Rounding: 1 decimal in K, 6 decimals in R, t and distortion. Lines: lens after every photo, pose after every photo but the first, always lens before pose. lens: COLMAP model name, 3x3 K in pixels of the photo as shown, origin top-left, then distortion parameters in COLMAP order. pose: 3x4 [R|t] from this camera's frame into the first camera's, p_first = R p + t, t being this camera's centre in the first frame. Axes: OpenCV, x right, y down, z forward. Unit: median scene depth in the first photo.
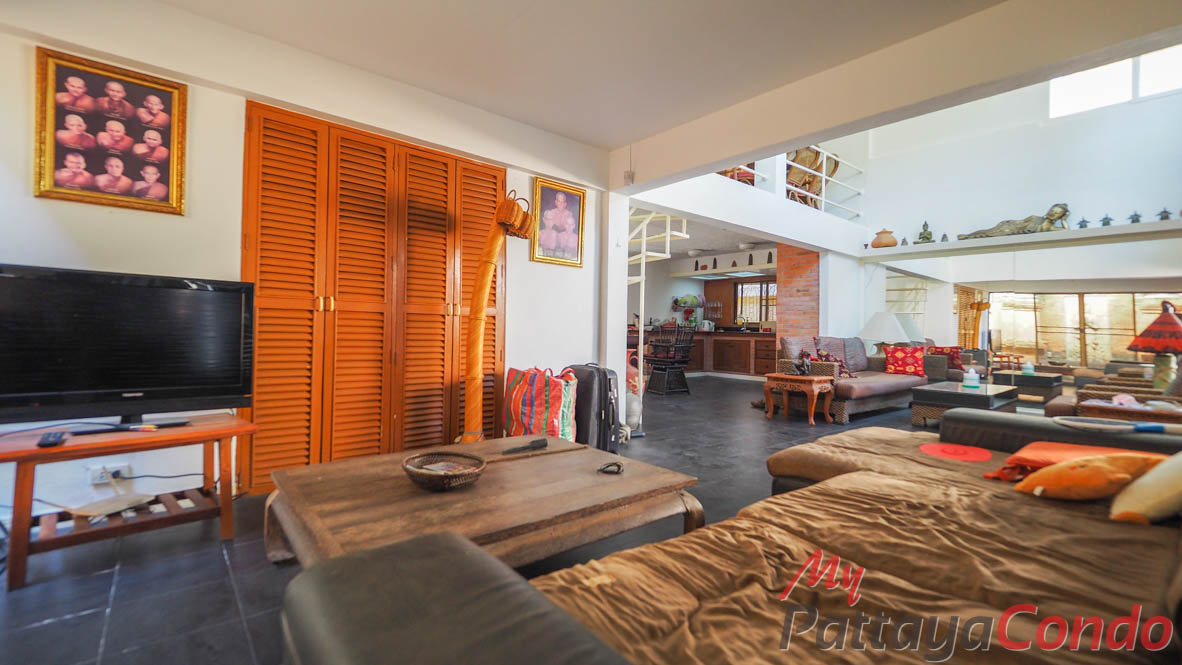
lens RADIAL K [[500.3, 0, 580.4], [0, 500.3, 328.9], [0, 0, 1]] dist [-0.001520, -0.000411]
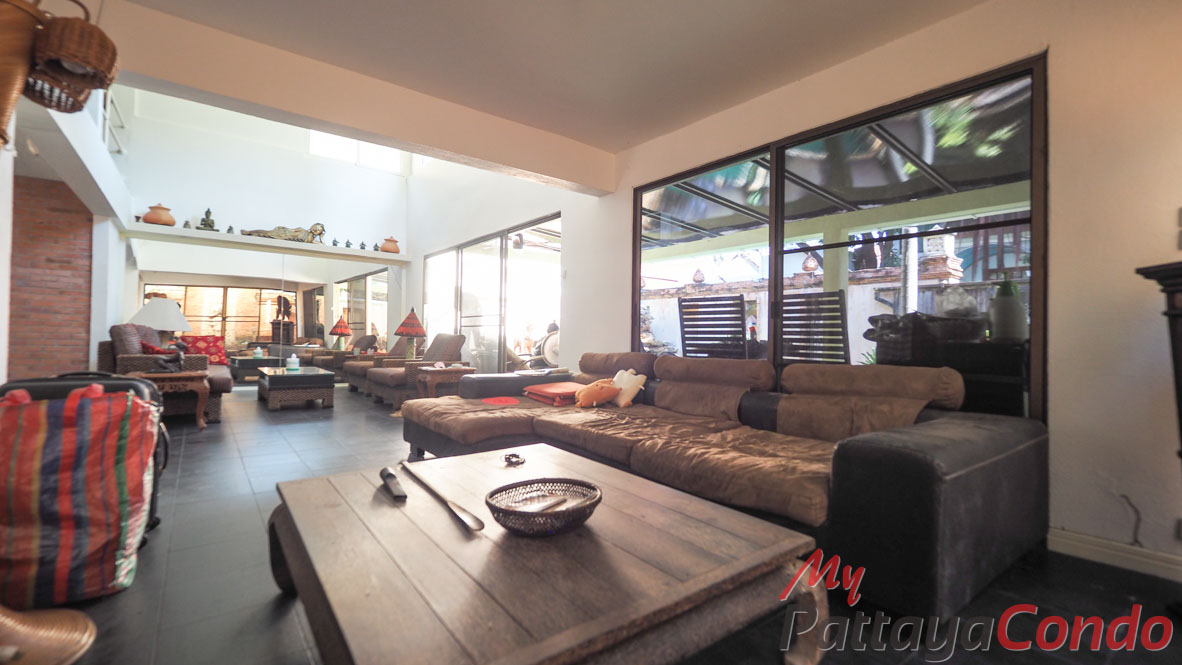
lens RADIAL K [[500.3, 0, 580.4], [0, 500.3, 328.9], [0, 0, 1]] dist [-0.001520, -0.000411]
pose [[0.041234, -0.000690, 0.999149, -0.247780], [-0.020537, 0.999788, 0.001538, 0.004844], [-0.998938, -0.020583, 0.041211, 0.215339]]
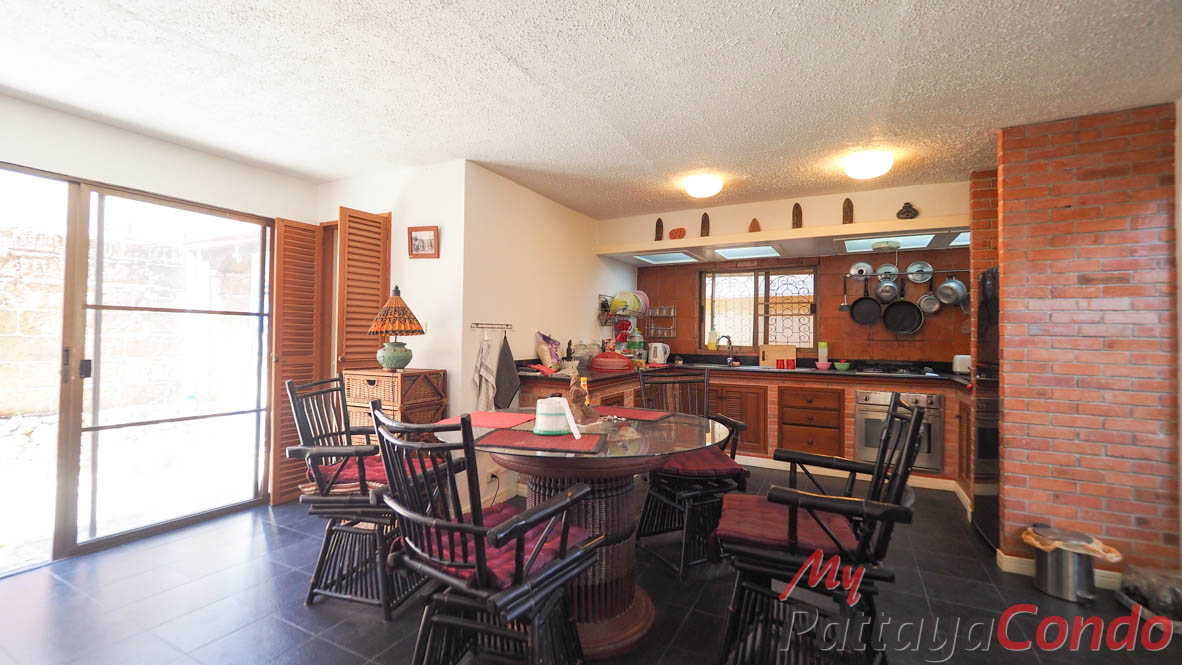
lens RADIAL K [[507.4, 0, 570.6], [0, 507.4, 328.5], [0, 0, 1]] dist [-0.001692, -0.000325]
pose [[0.932593, -0.001198, 0.360927, -0.026741], [0.004051, 0.999966, -0.007148, -0.041899], [-0.360906, 0.008129, 0.932567, 0.811052]]
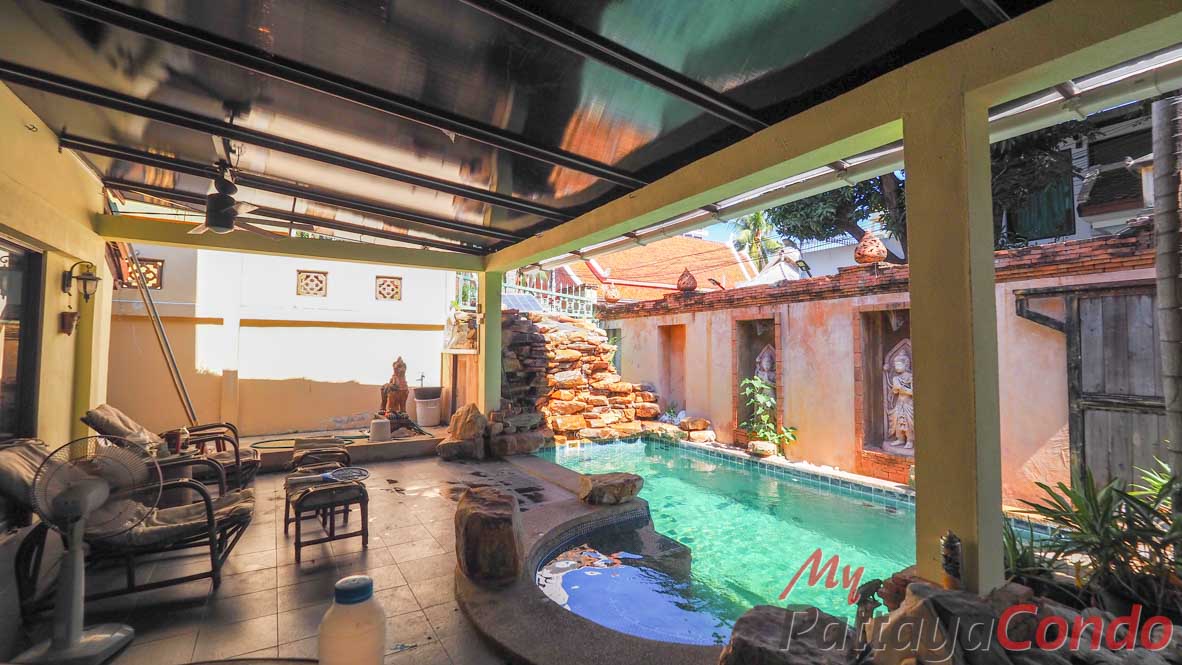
lens RADIAL K [[501.2, 0, 577.7], [0, 501.2, 333.1], [0, 0, 1]] dist [-0.002328, -0.000583]
pose [[0.147385, 0.019235, 0.988892, 0.383943], [-0.001106, 0.999813, -0.019283, -0.048626], [-0.989079, 0.001748, 0.147379, -0.046908]]
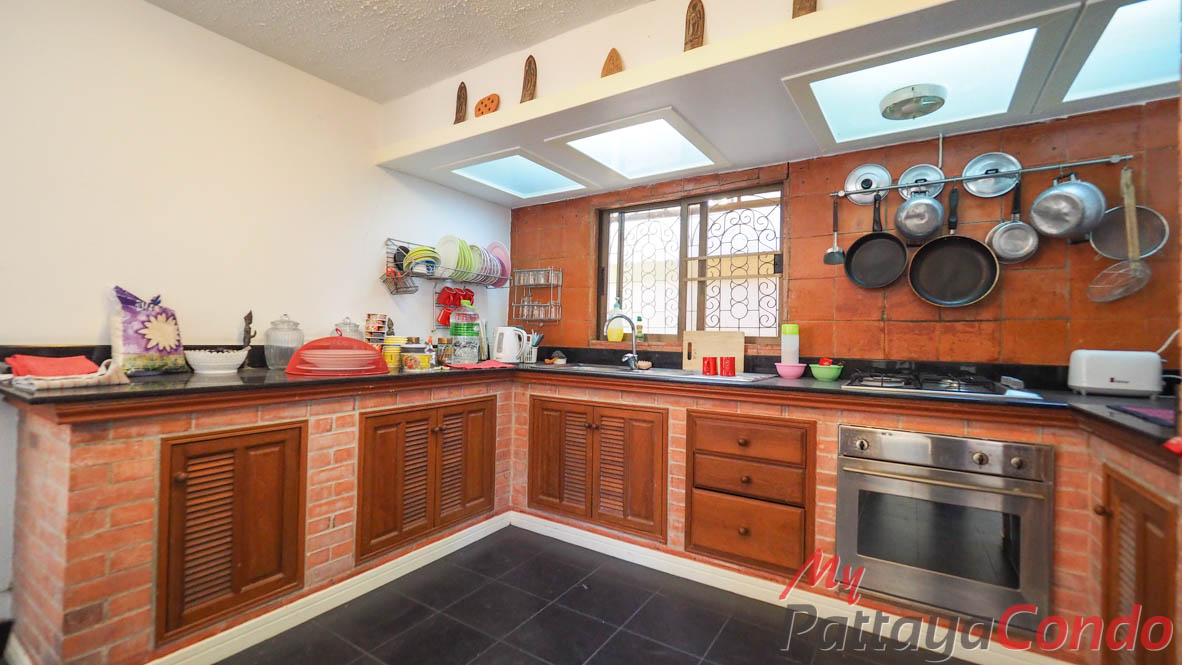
lens RADIAL K [[501.2, 0, 577.7], [0, 501.2, 333.1], [0, 0, 1]] dist [-0.002328, -0.000583]
pose [[0.957196, 0.006691, 0.289363, 0.301896], [-0.005794, 0.999975, -0.003954, -0.018258], [-0.289382, 0.002108, 0.957211, 1.040495]]
